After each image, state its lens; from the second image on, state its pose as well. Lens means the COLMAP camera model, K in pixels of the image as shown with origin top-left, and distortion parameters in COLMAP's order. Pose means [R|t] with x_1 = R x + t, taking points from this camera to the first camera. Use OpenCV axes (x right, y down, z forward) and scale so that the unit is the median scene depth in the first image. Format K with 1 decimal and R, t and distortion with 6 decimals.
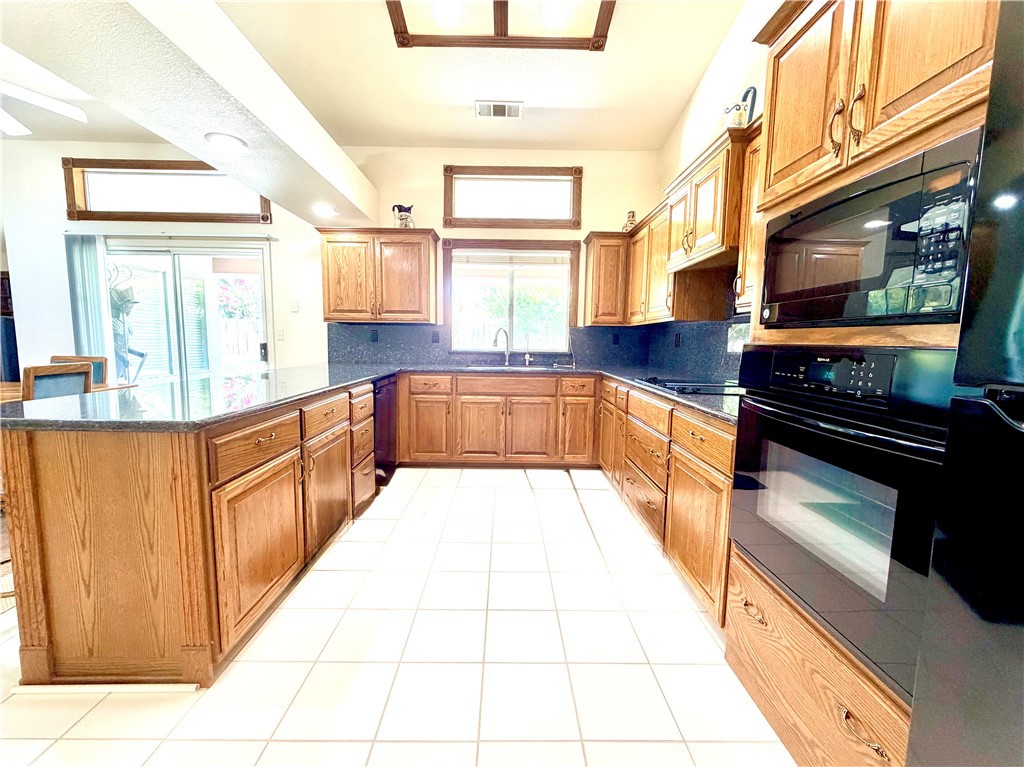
lens RADIAL K [[424.6, 0, 508.3], [0, 424.6, 383.5], [0, 0, 1]] dist [0.000460, -0.000078]
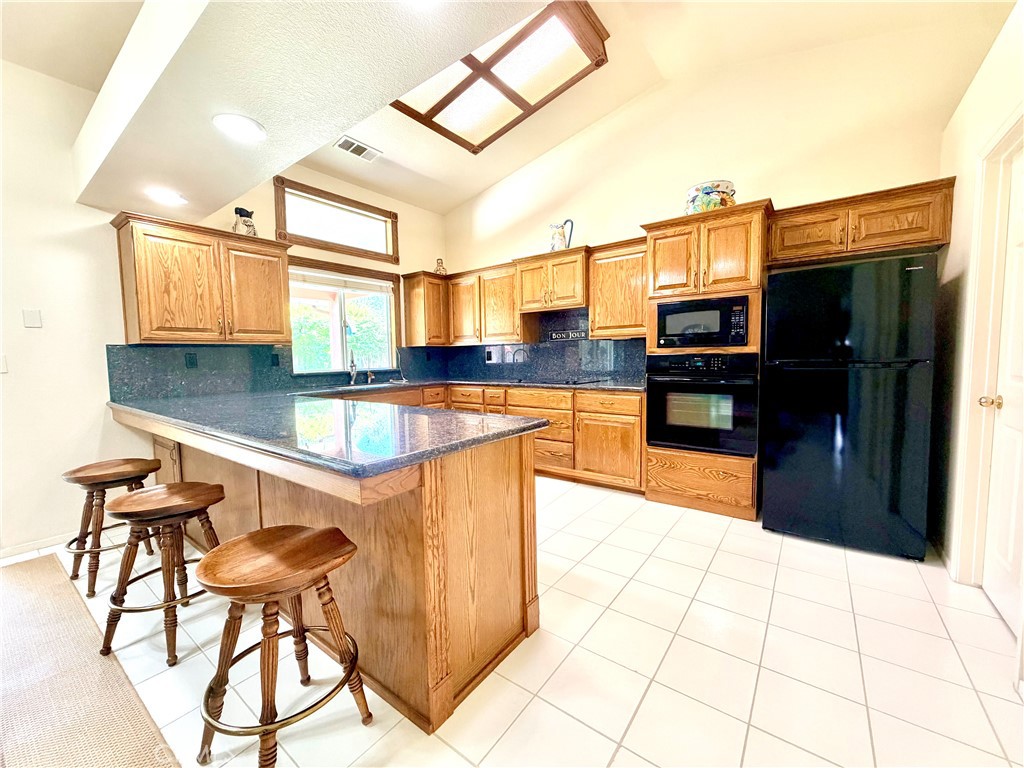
lens RADIAL K [[410.5, 0, 512.0], [0, 410.5, 384.0], [0, 0, 1]] dist [0.002946, -0.007987]
pose [[0.602657, -0.080543, 0.793925, -0.598372], [0.110243, 0.993757, 0.017132, -0.019167], [-0.790349, 0.077200, 0.607774, 0.085295]]
